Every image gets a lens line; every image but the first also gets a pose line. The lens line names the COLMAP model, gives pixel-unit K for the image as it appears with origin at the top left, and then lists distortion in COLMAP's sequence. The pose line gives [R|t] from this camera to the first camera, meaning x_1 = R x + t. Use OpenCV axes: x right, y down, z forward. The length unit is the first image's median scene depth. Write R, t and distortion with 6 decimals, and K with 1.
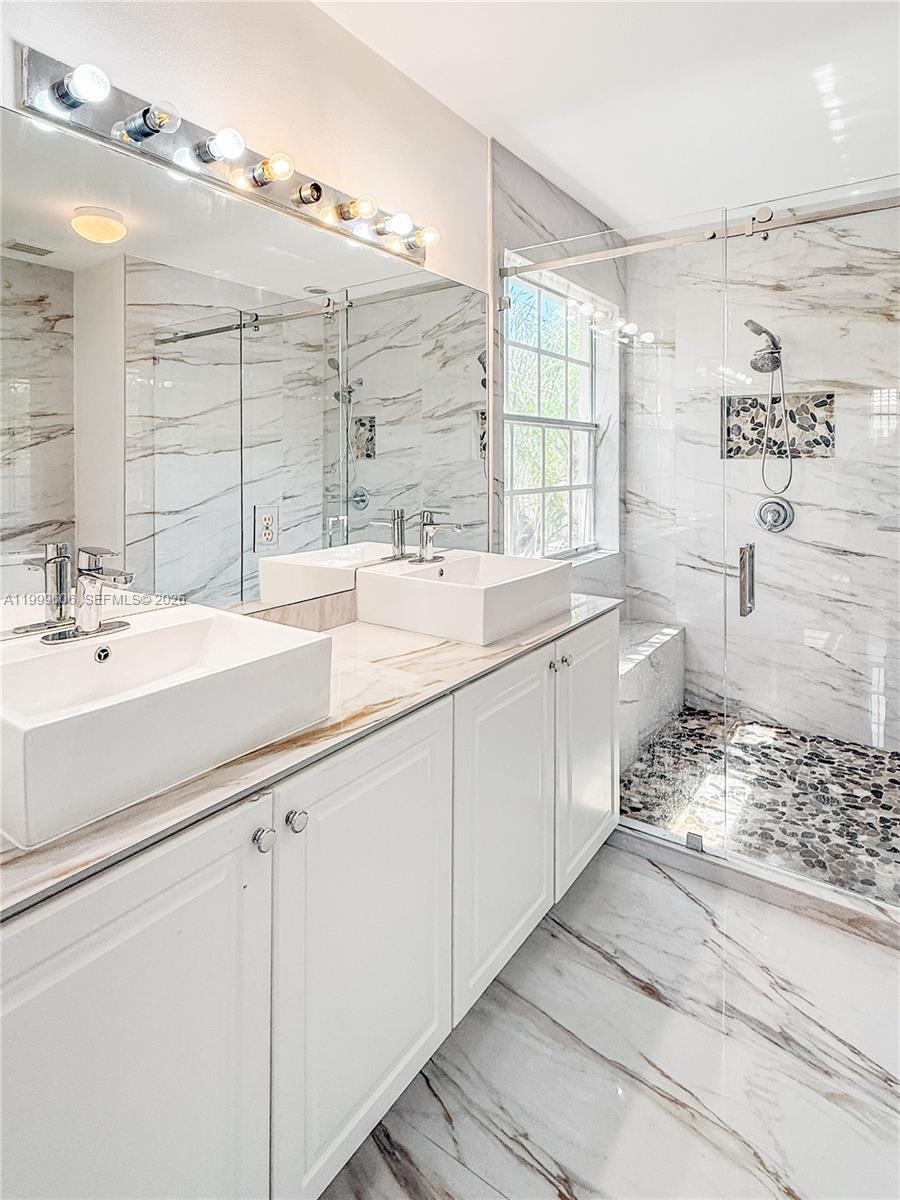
lens RADIAL K [[627.8, 0, 450.0], [0, 627.8, 600.0], [0, 0, 1]] dist [-0.003203, -0.000787]
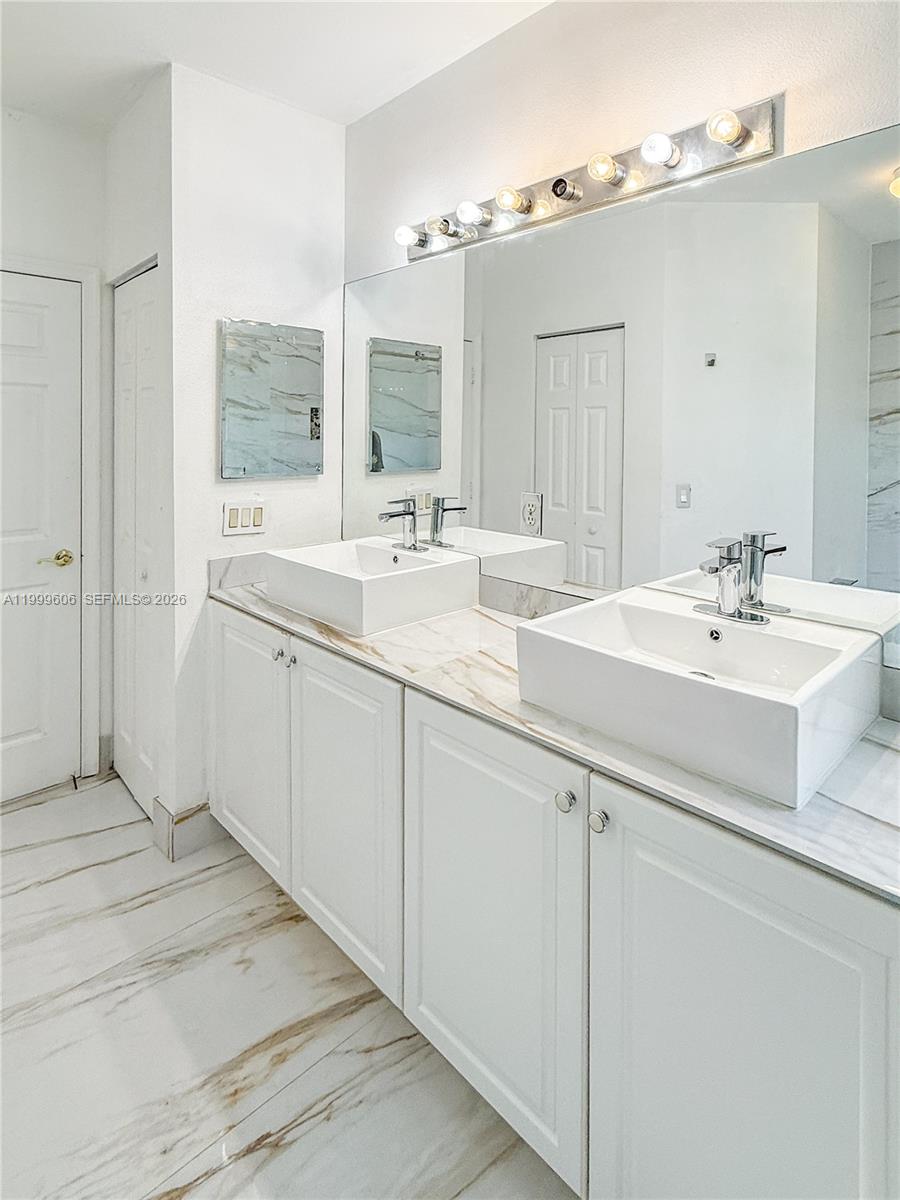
lens RADIAL K [[627.8, 0, 450.0], [0, 627.8, 600.0], [0, 0, 1]] dist [-0.003203, -0.000787]
pose [[-0.195646, 0.255711, -0.946749, 0.833938], [-0.221986, 0.928800, 0.296737, -0.266415], [0.955220, 0.268221, -0.124952, 1.103005]]
